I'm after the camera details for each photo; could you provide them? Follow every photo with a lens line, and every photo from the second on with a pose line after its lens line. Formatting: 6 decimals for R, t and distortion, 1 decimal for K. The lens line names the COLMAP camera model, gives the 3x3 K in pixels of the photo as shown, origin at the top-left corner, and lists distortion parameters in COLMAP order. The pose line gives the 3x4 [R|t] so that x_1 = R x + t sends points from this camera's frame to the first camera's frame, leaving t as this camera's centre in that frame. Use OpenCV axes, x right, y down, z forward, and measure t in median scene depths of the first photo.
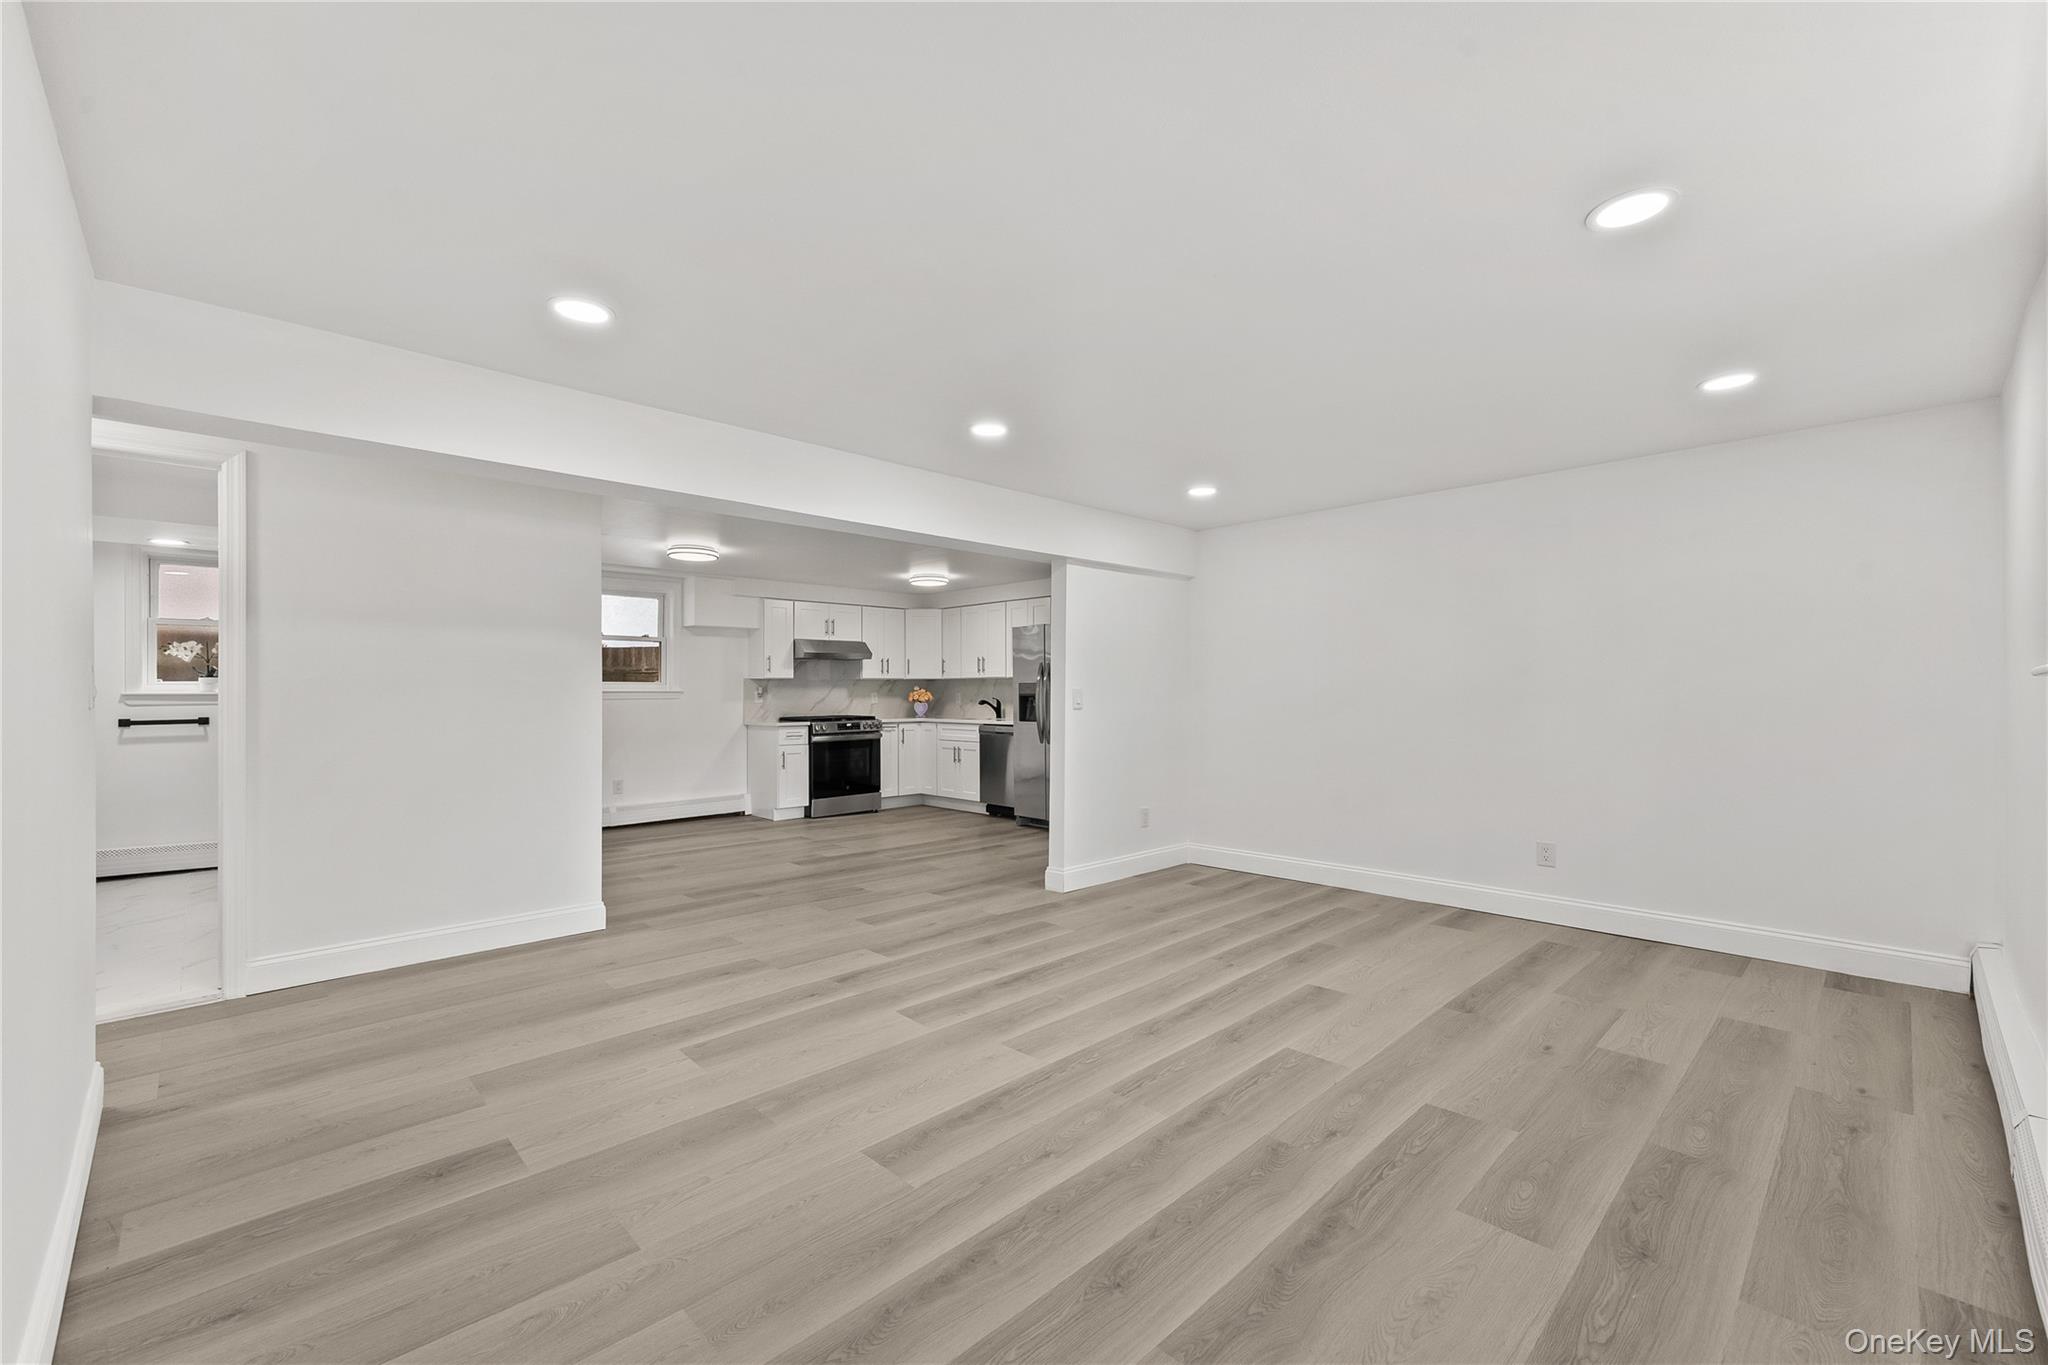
lens RADIAL K [[846.8, 0, 1027.6], [0, 846.8, 686.1], [0, 0, 1]] dist [-0.004369, 0.000582]
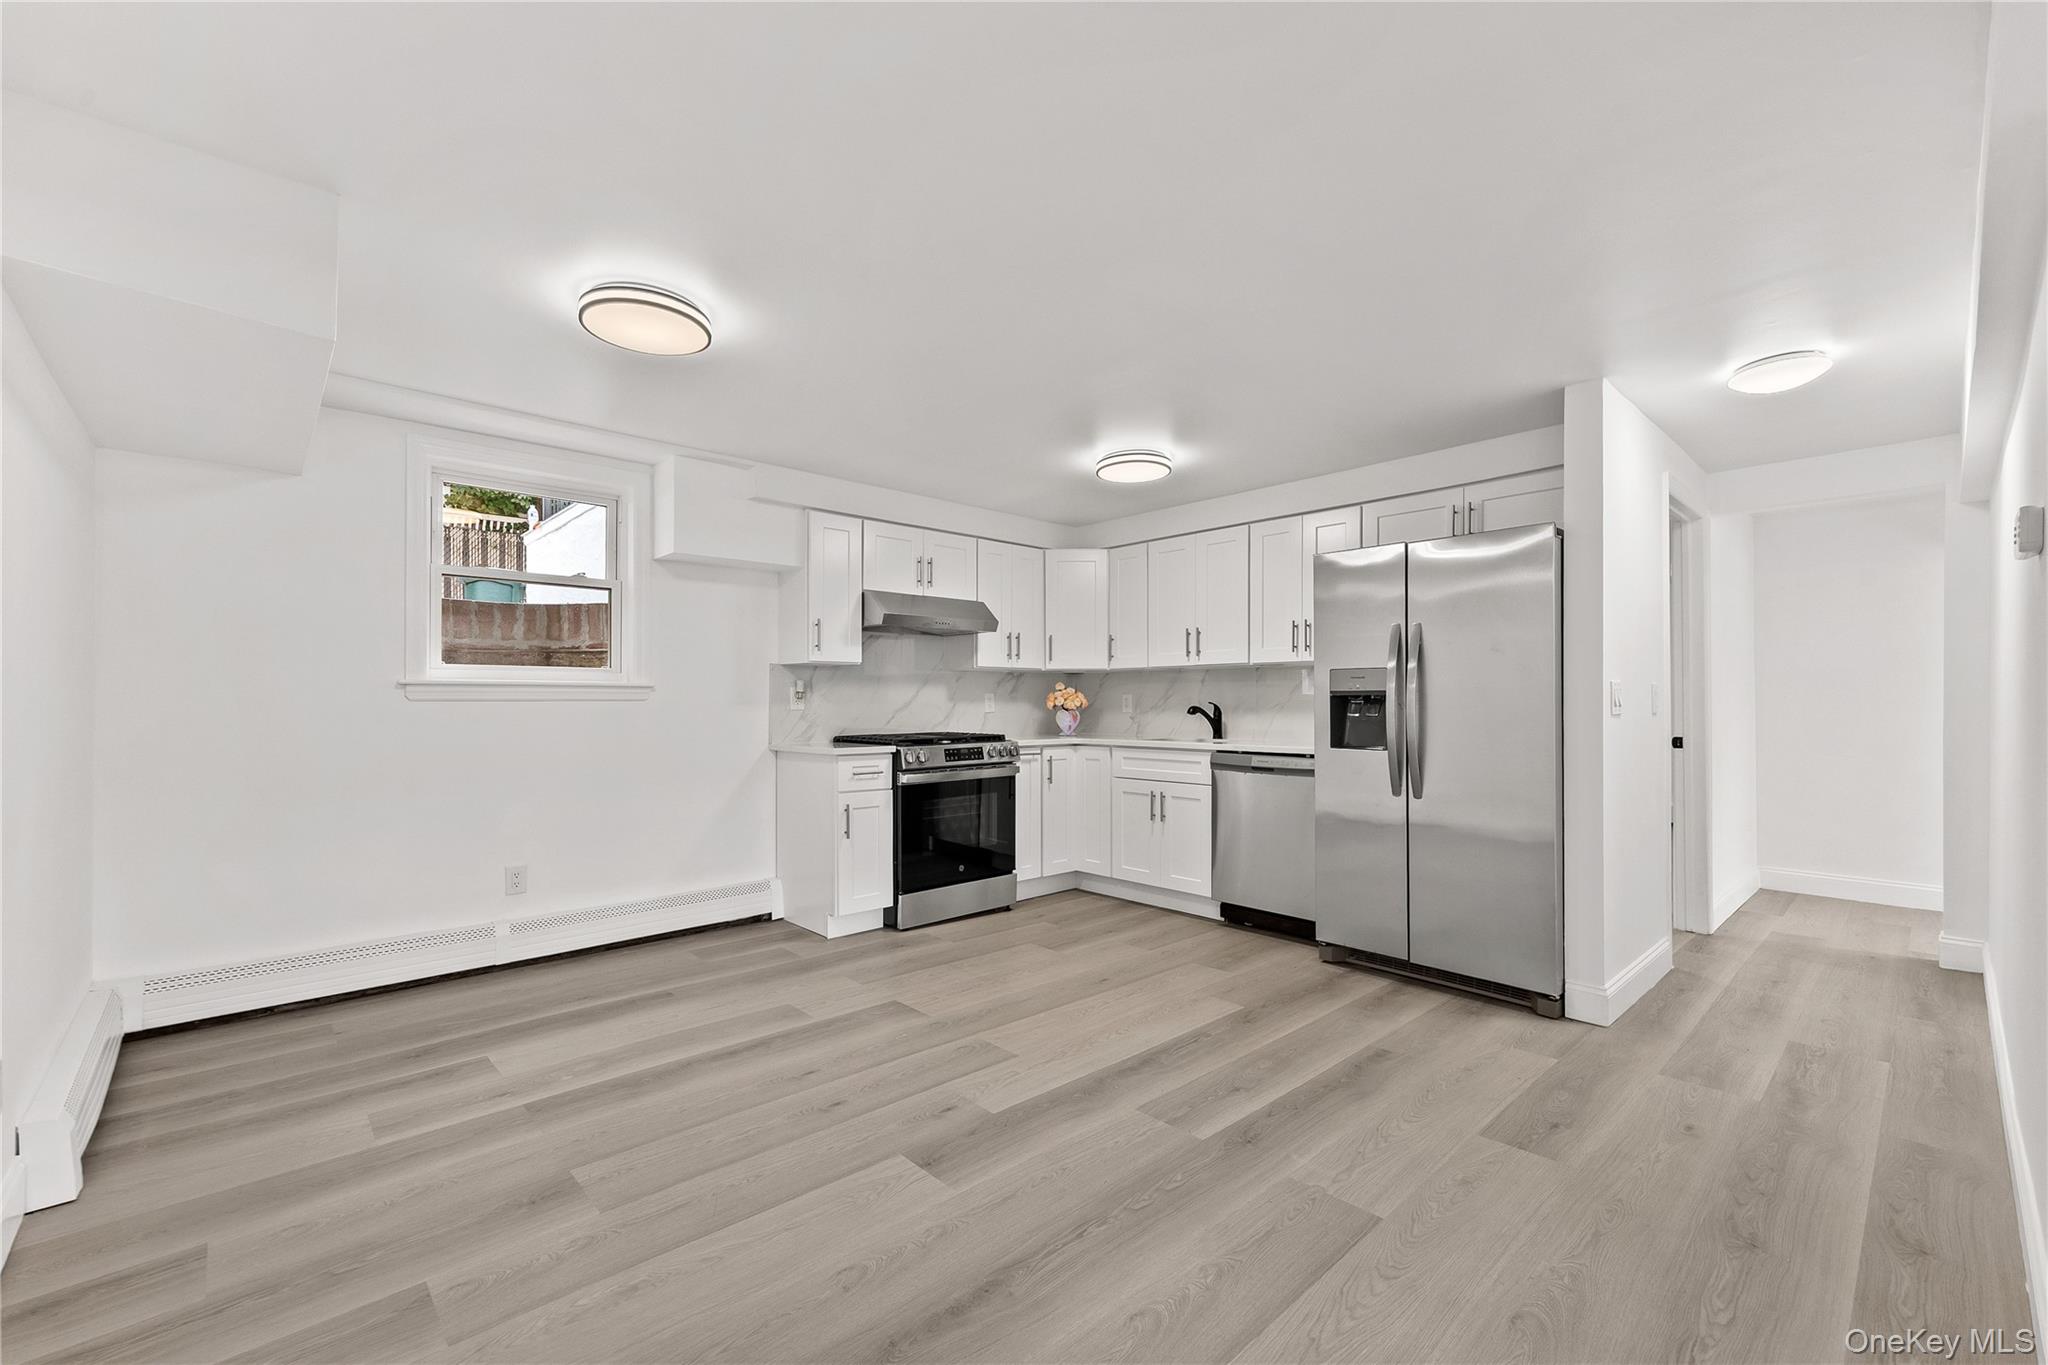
lens RADIAL K [[843.2, 0, 1006.5], [0, 843.2, 693.8], [0, 0, 1]] dist [0.013792, -0.000016]
pose [[0.999429, 0.002464, -0.033696, -0.171865], [-0.002594, 0.999989, -0.003825, 0.012015], [0.033686, 0.003910, 0.999425, 0.483603]]
